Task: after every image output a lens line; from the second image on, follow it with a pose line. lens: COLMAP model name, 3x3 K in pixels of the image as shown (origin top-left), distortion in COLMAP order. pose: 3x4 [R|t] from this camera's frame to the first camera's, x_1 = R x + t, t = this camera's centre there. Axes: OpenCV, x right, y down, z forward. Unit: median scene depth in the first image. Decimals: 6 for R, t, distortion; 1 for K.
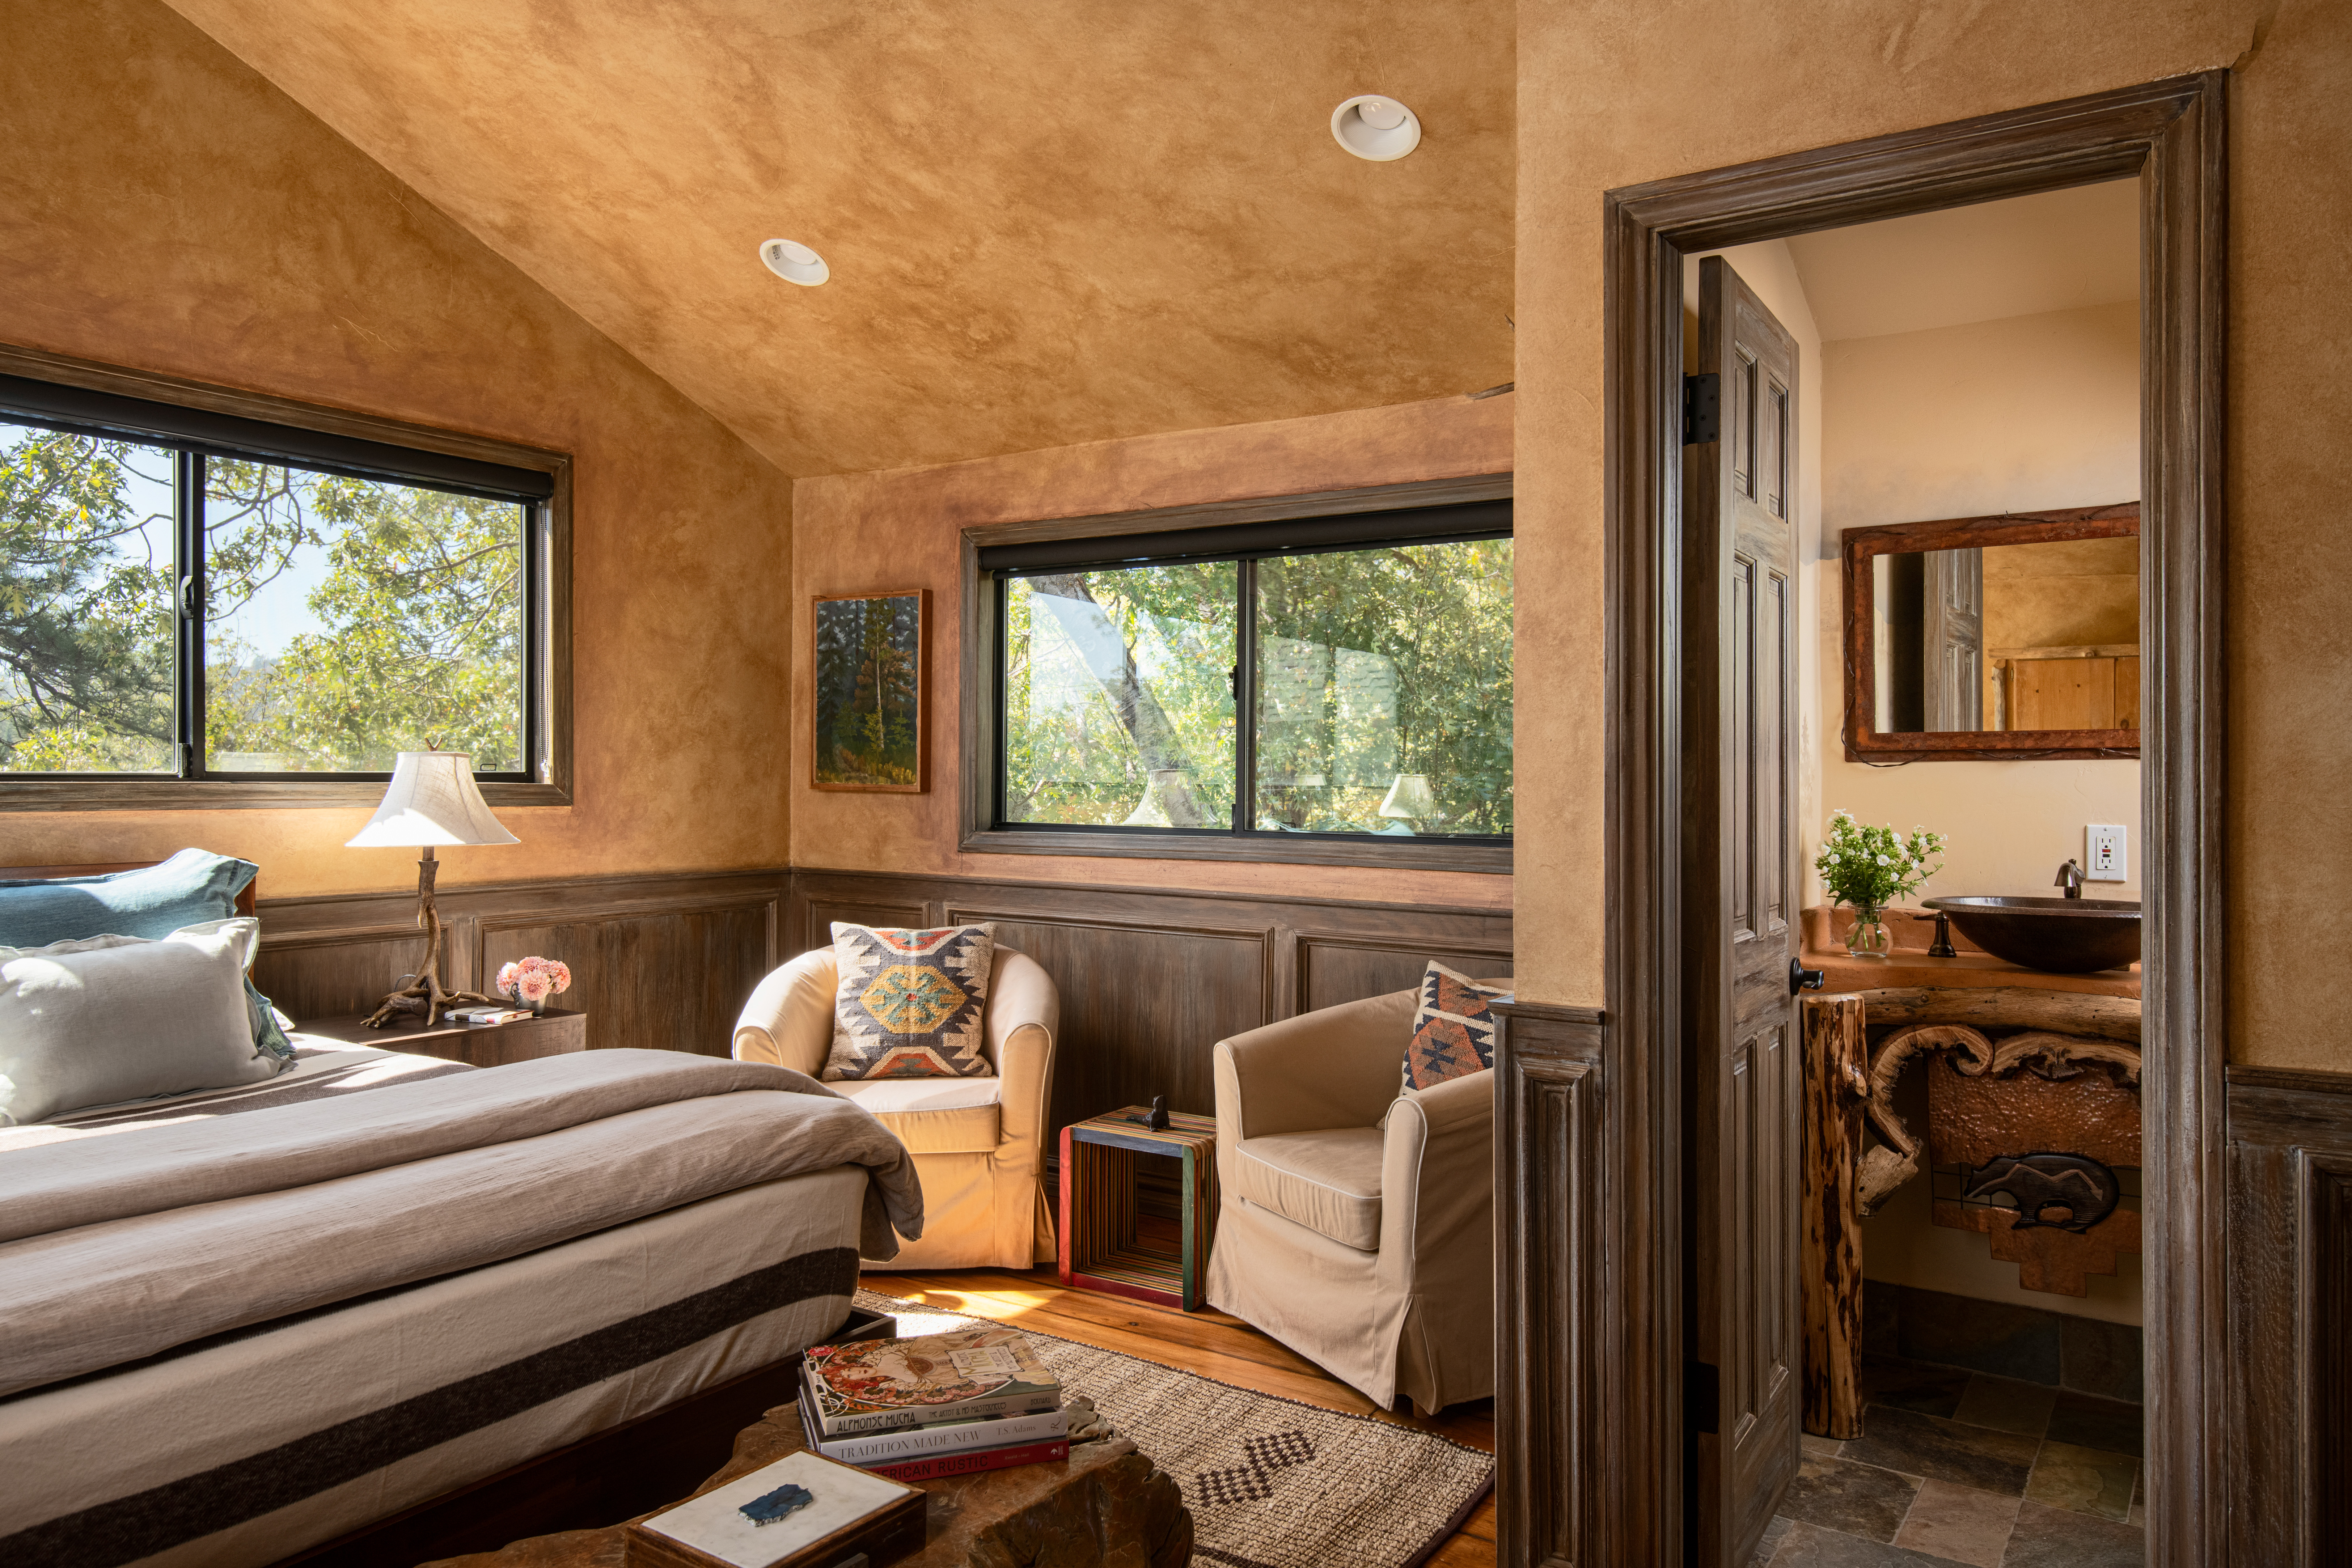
lens RADIAL K [[1545.9, 0, 1173.6], [0, 1545.9, 786.5], [0, 0, 1]] dist [0.006291, -0.006233]
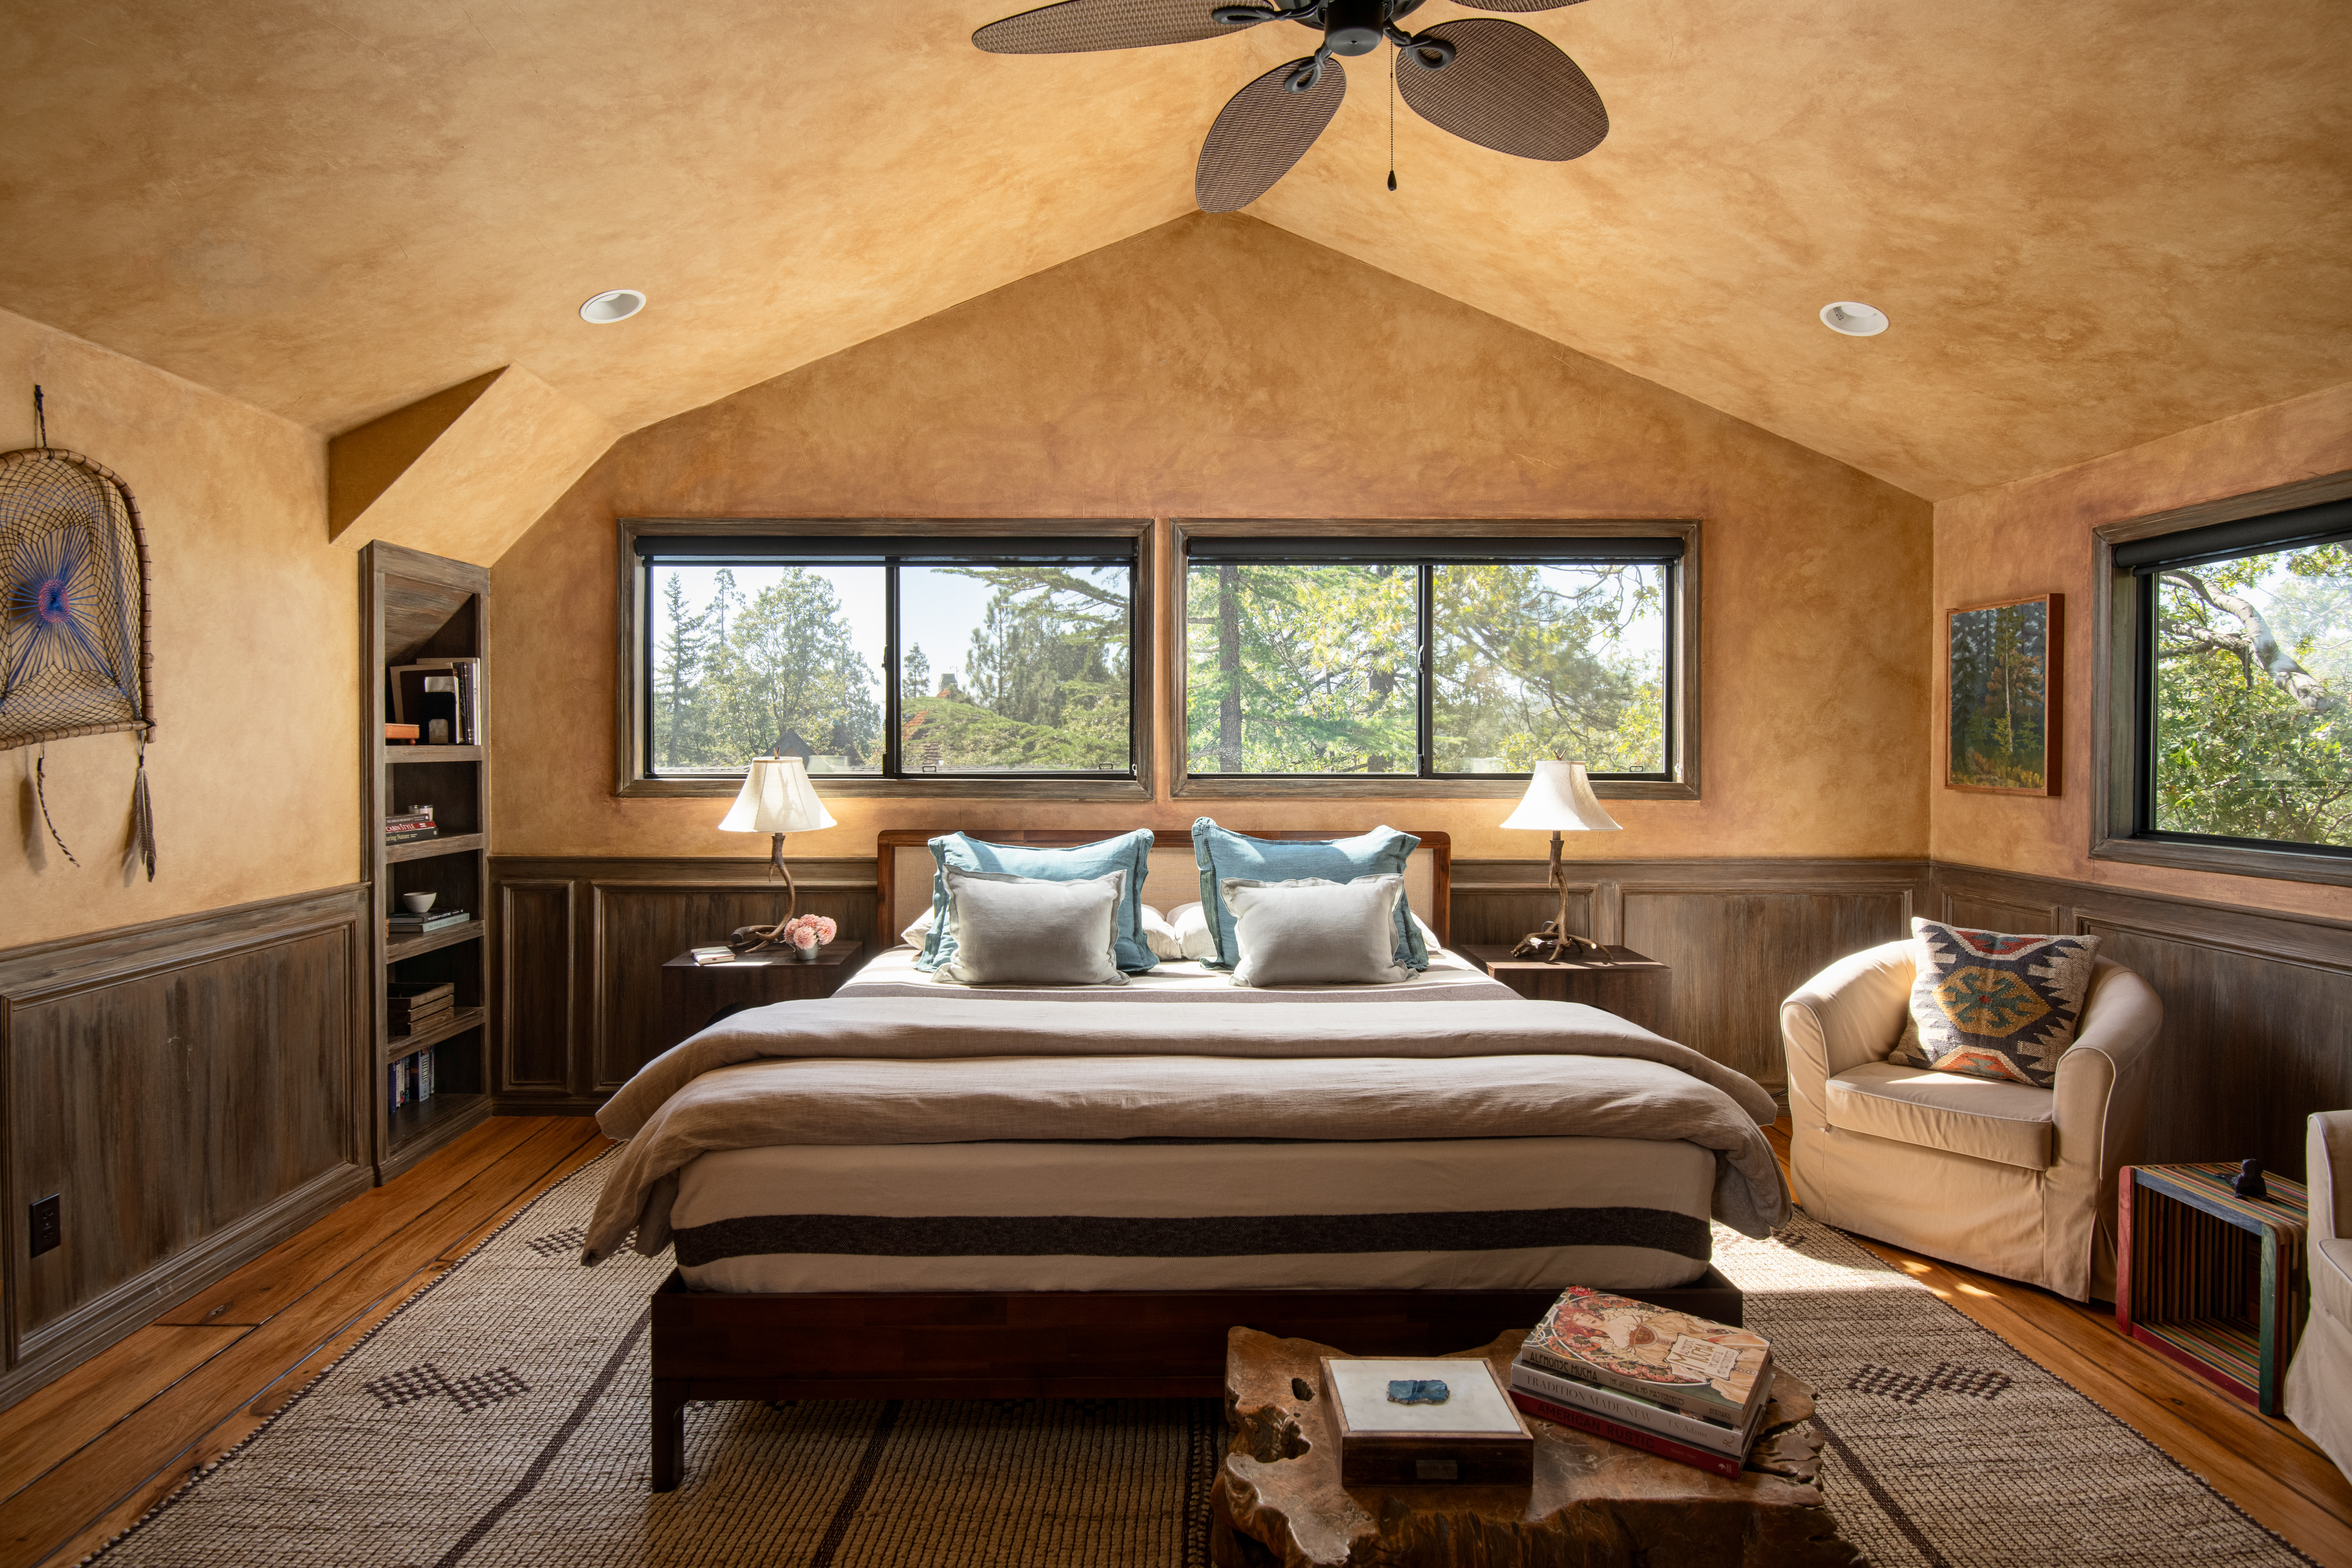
lens RADIAL K [[1182.3, 0, 1170.3], [0, 1182.3, 766.1], [0, 0, 1]] dist [-0.013272, -0.009604]
pose [[0.563405, 0.009514, -0.826126, 0.173608], [-0.006841, 0.999953, 0.006850, -0.020767], [0.826152, 0.001792, 0.563444, 0.122261]]
